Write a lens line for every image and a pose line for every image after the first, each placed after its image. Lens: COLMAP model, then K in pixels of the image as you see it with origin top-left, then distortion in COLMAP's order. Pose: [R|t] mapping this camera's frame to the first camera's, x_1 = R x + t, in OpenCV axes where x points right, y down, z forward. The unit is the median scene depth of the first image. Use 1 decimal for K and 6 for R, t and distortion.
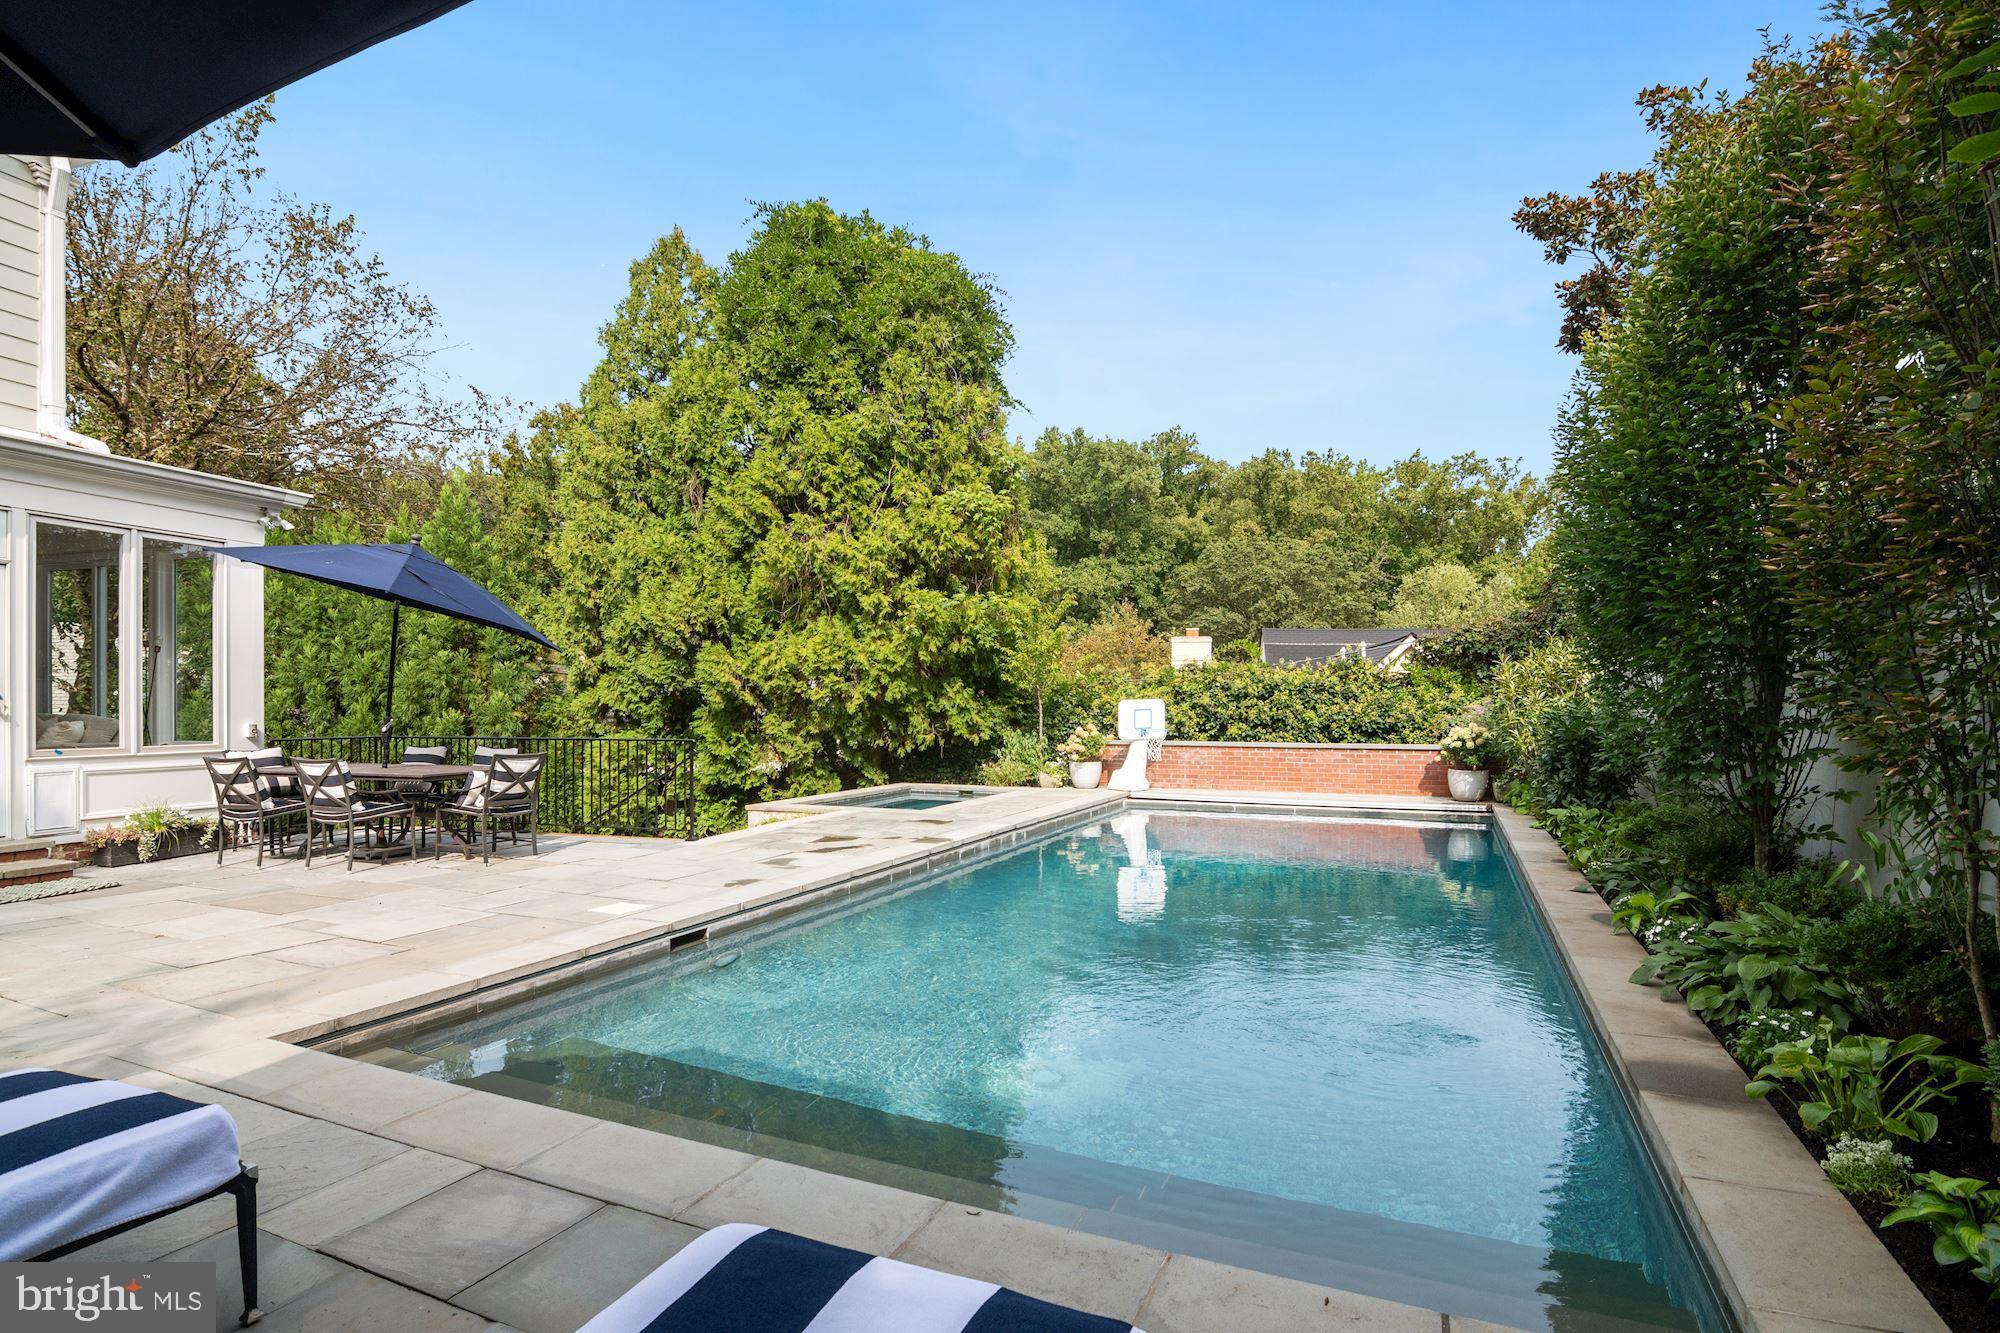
lens RADIAL K [[982.7, 0, 1000.8], [0, 982.7, 706.7], [0, 0, 1]] dist [-0.000812, -0.010400]
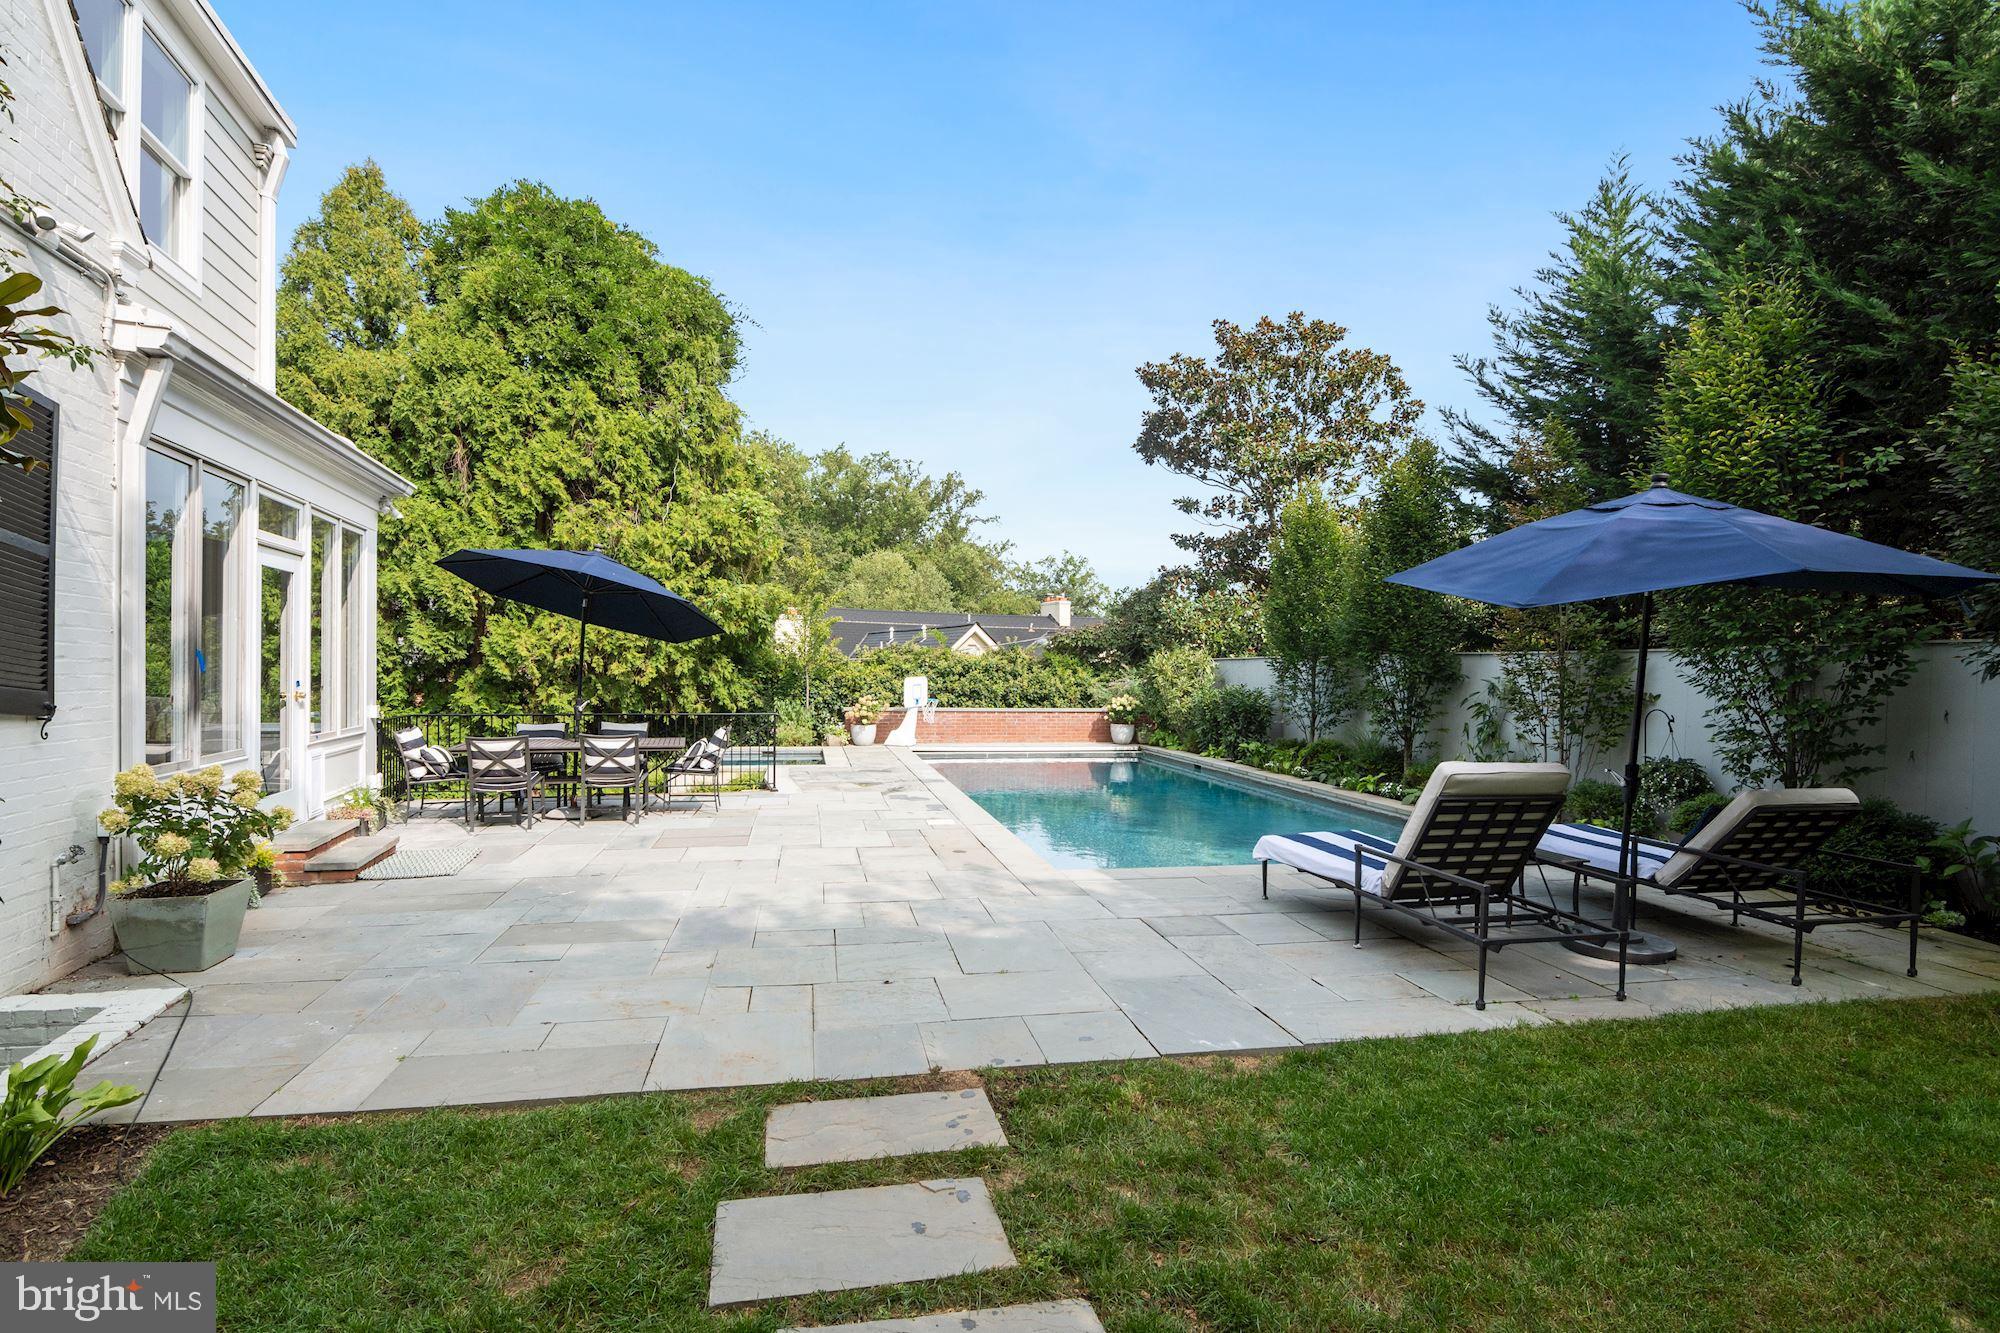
lens RADIAL K [[975.9, 0, 1000.0], [0, 975.9, 666.5], [0, 0, 1]] dist [-0.002754, -0.008445]
pose [[0.817042, 0.012342, 0.576447, -0.449517], [-0.011773, 0.999920, -0.004722, -0.014155], [-0.576459, -0.002929, 0.817121, -0.121535]]
